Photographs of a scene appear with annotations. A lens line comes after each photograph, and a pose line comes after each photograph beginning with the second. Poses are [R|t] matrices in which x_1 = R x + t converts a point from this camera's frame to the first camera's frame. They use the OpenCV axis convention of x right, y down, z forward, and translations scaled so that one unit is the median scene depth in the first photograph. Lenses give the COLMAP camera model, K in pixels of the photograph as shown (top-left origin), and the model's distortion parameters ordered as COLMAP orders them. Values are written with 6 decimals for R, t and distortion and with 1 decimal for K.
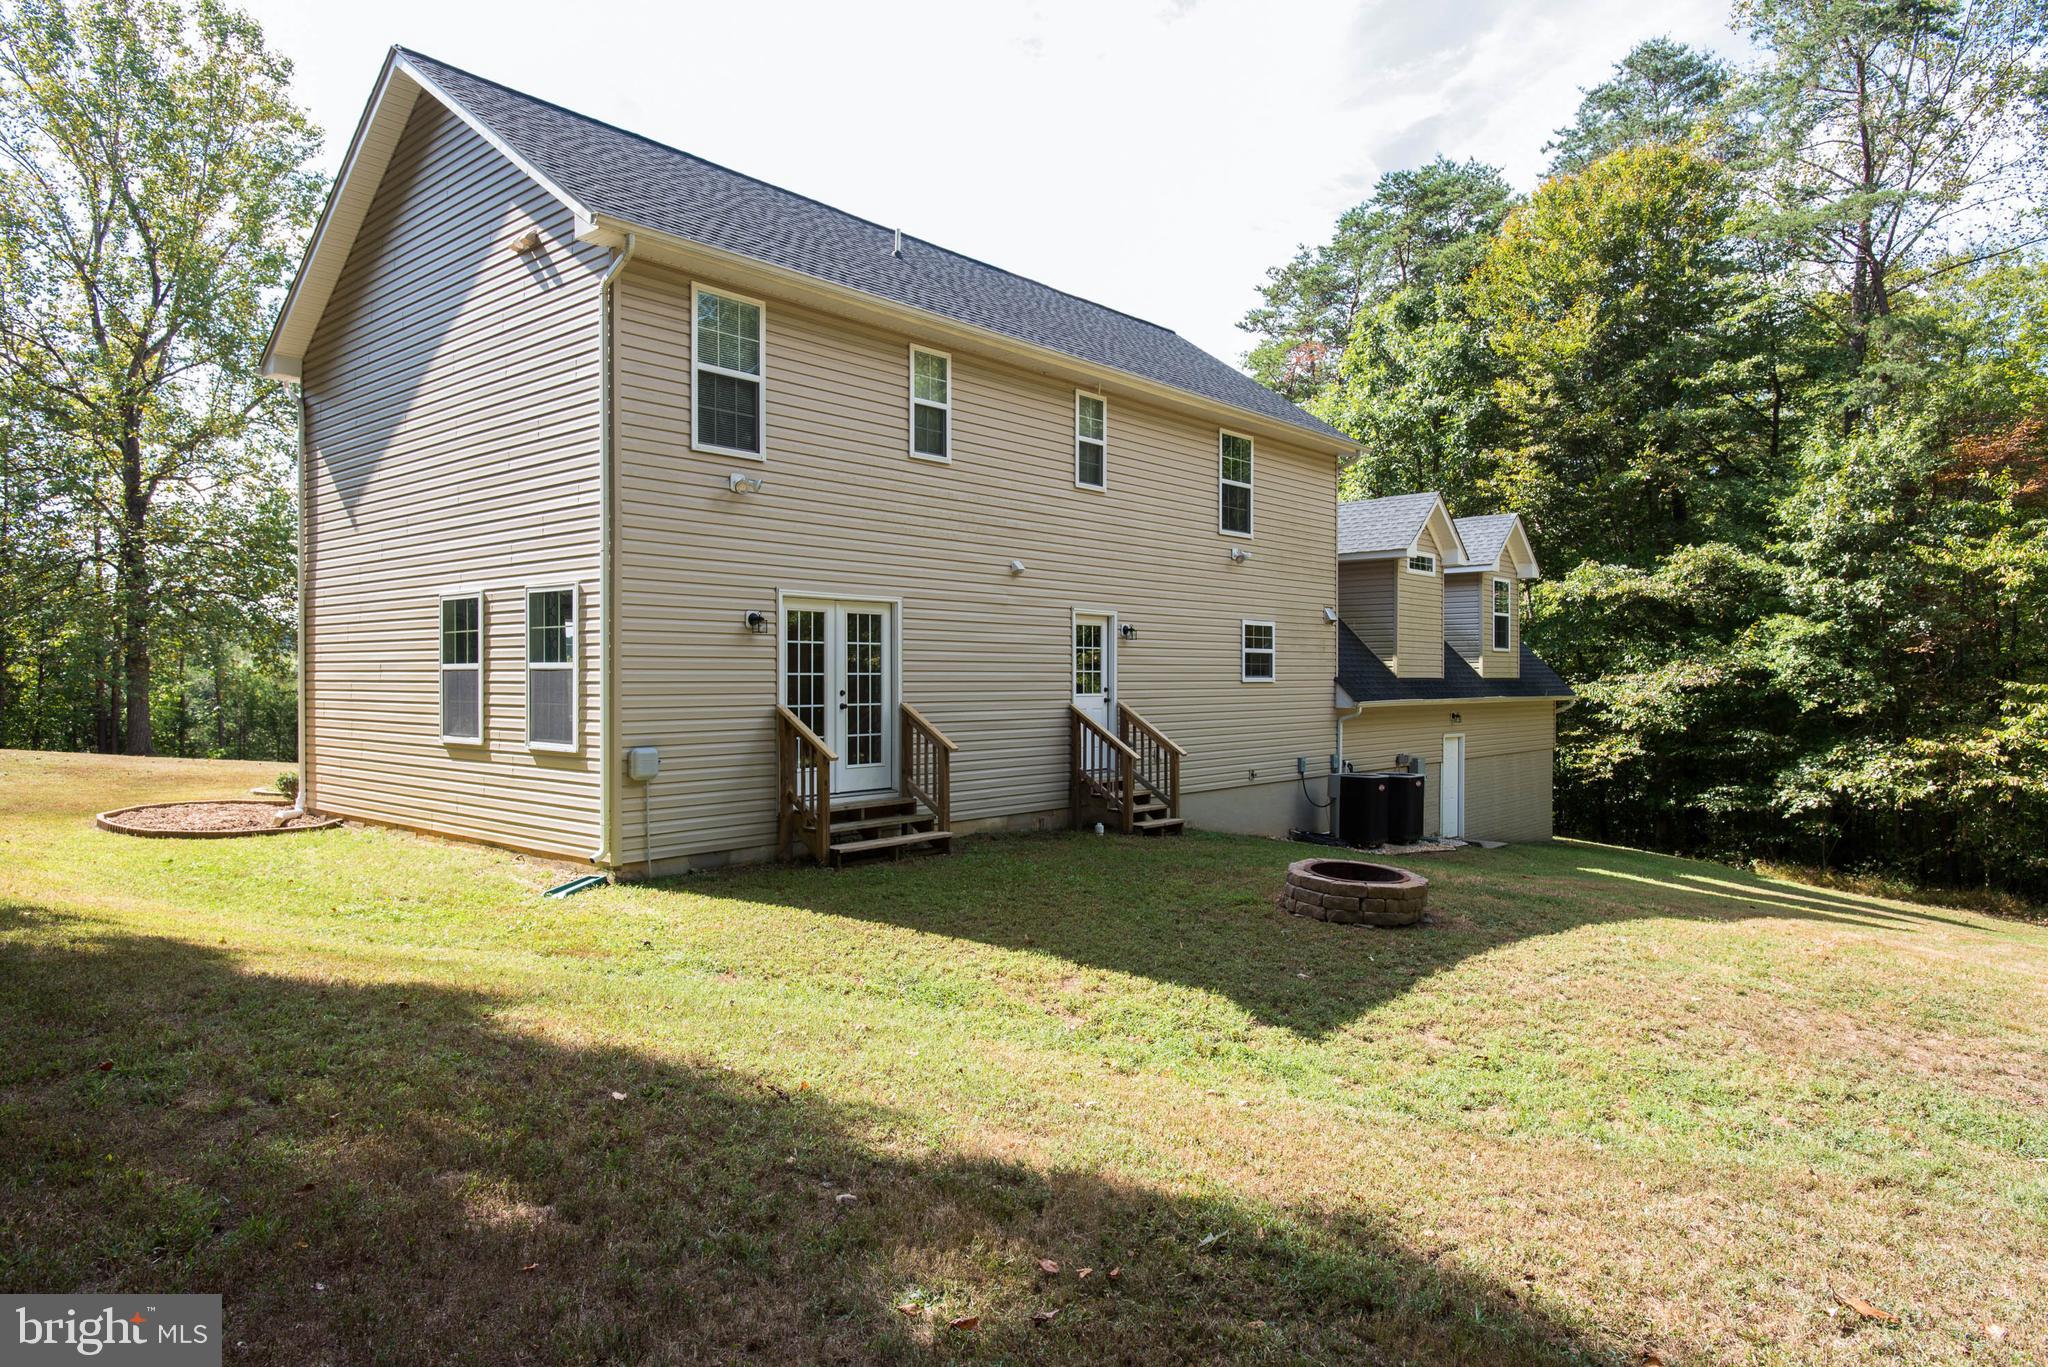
lens RADIAL K [[1250.4, 0, 1024.0], [0, 1250.4, 683.5], [0, 0, 1]] dist [0.010613, 0.000839]
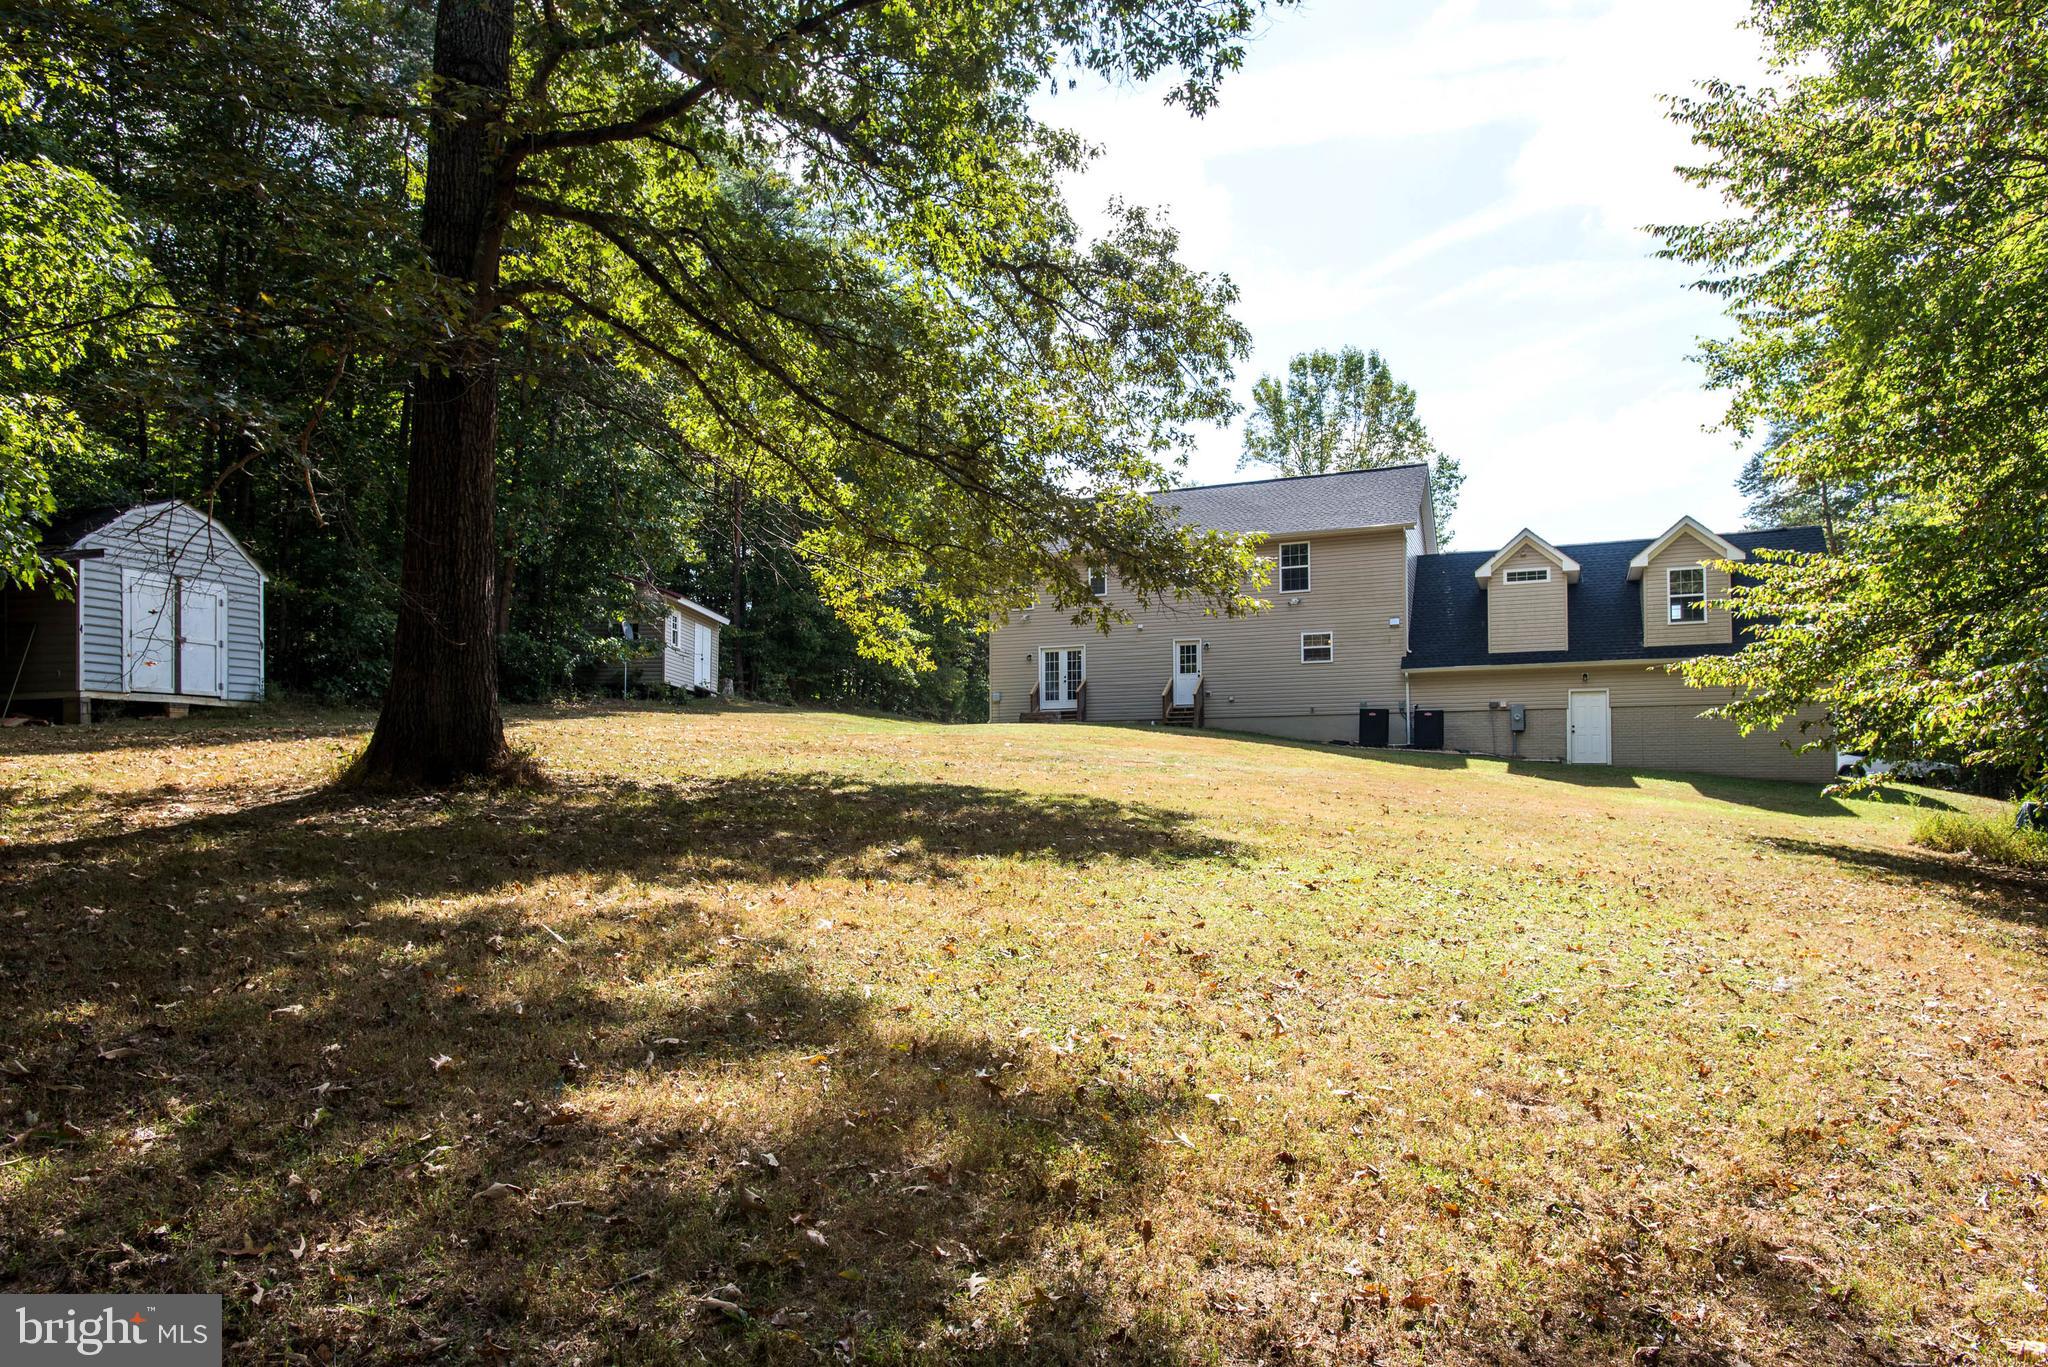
lens RADIAL K [[1250.4, 0, 1024.0], [0, 1250.4, 683.5], [0, 0, 1]] dist [0.010613, 0.000839]
pose [[0.309320, -0.074069, -0.948069, 2.262234], [0.002247, 0.997016, -0.077160, 0.215708], [0.950955, 0.021737, 0.308564, -0.056843]]
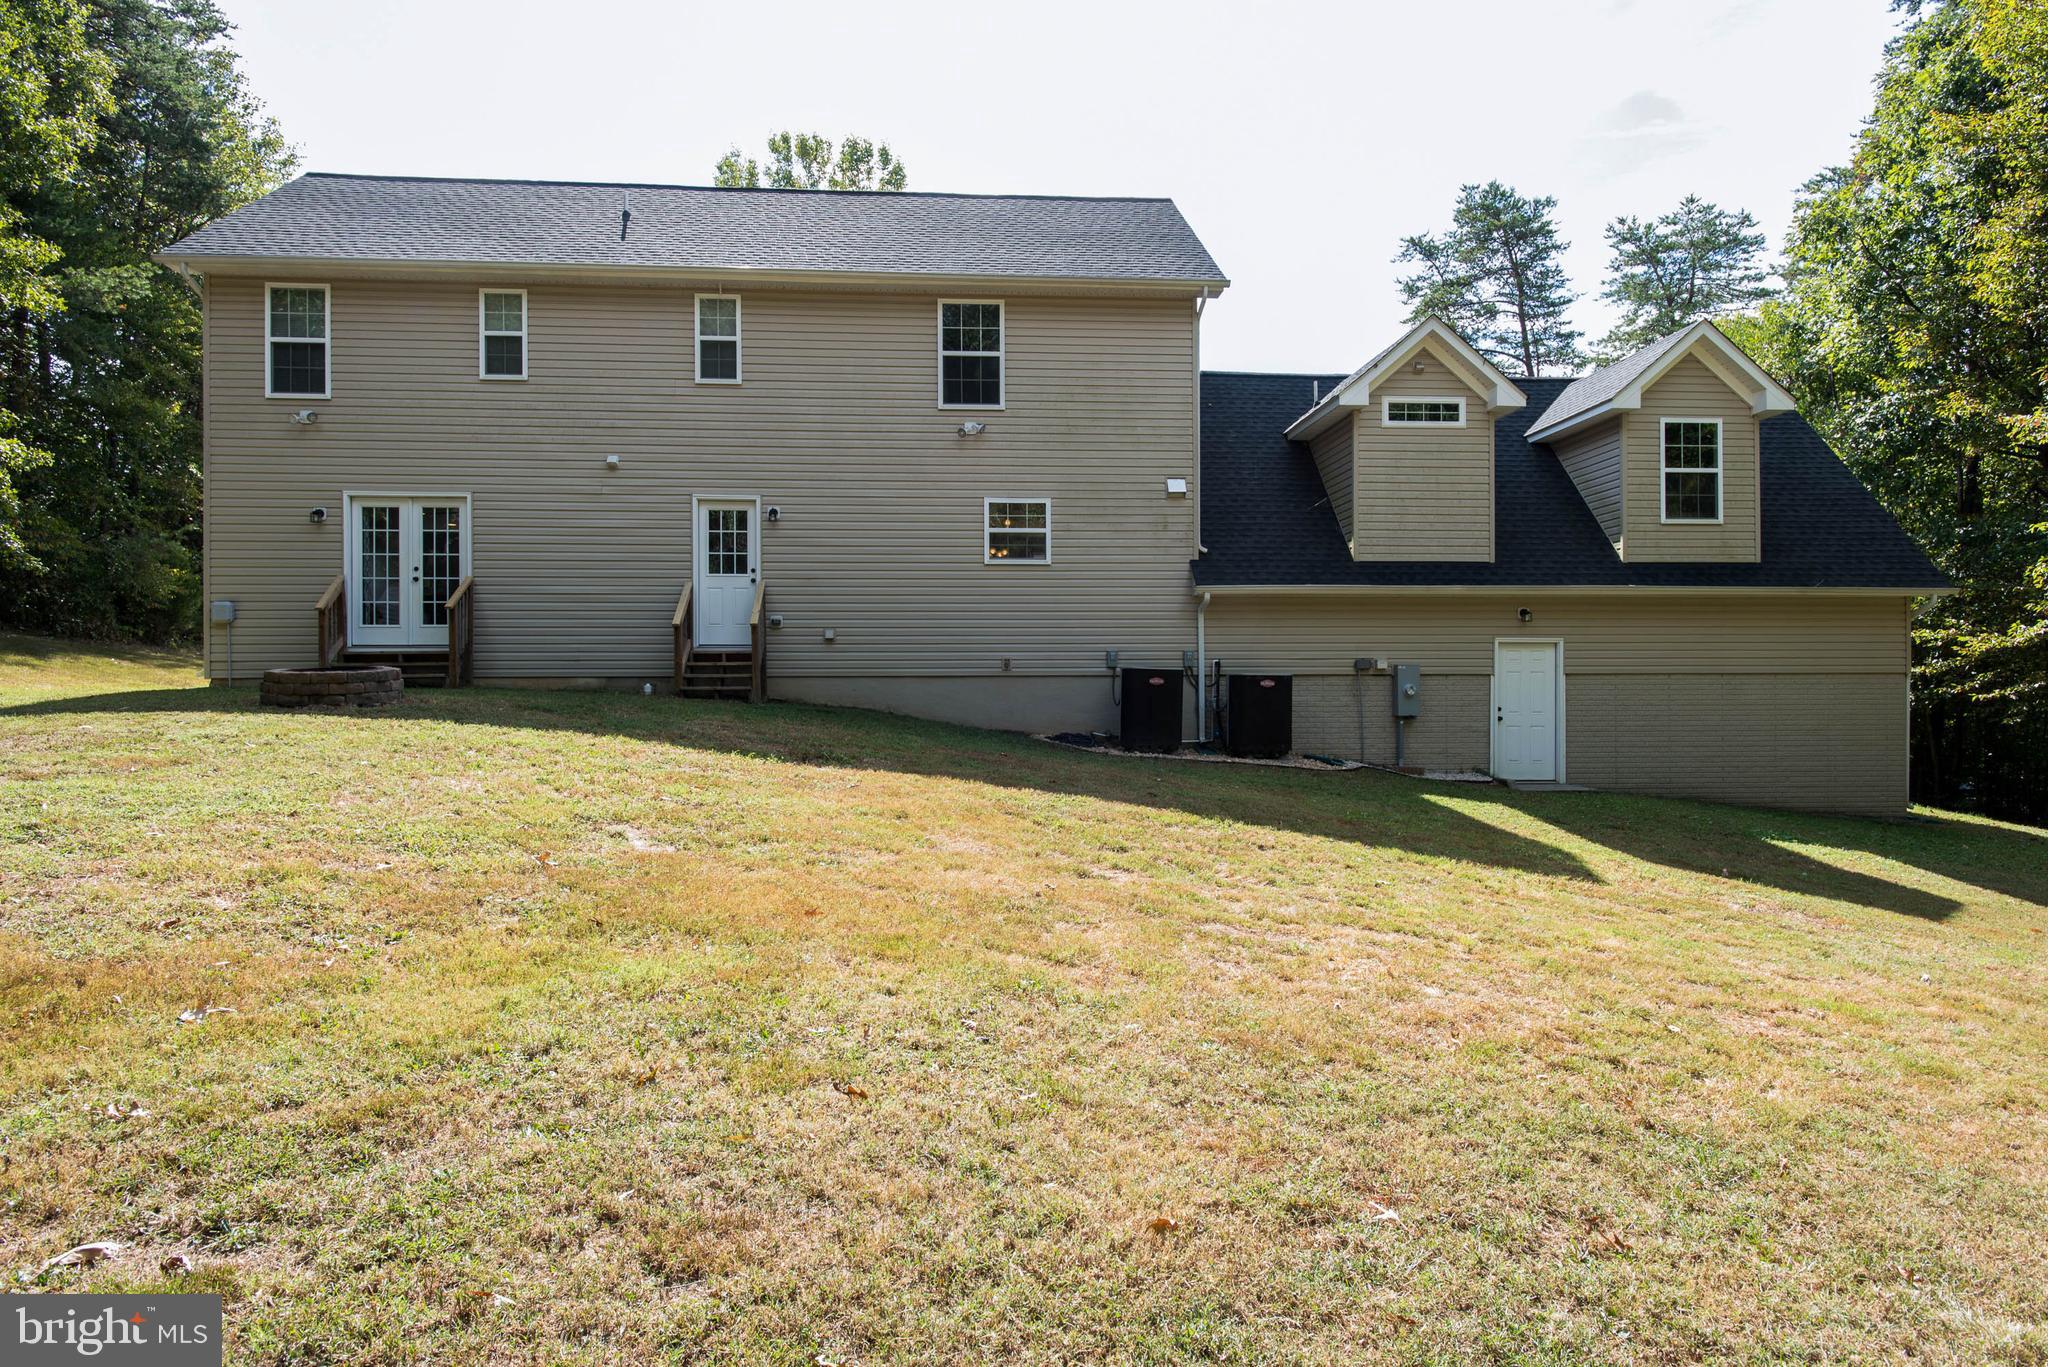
lens RADIAL K [[1250.4, 0, 1024.0], [0, 1250.4, 683.5], [0, 0, 1]] dist [0.010613, 0.000839]
pose [[0.719507, -0.000479, -0.694485, 0.983062], [0.000177, 1.000000, -0.000507, 0.103050], [0.694486, 0.000242, 0.719507, 0.402217]]
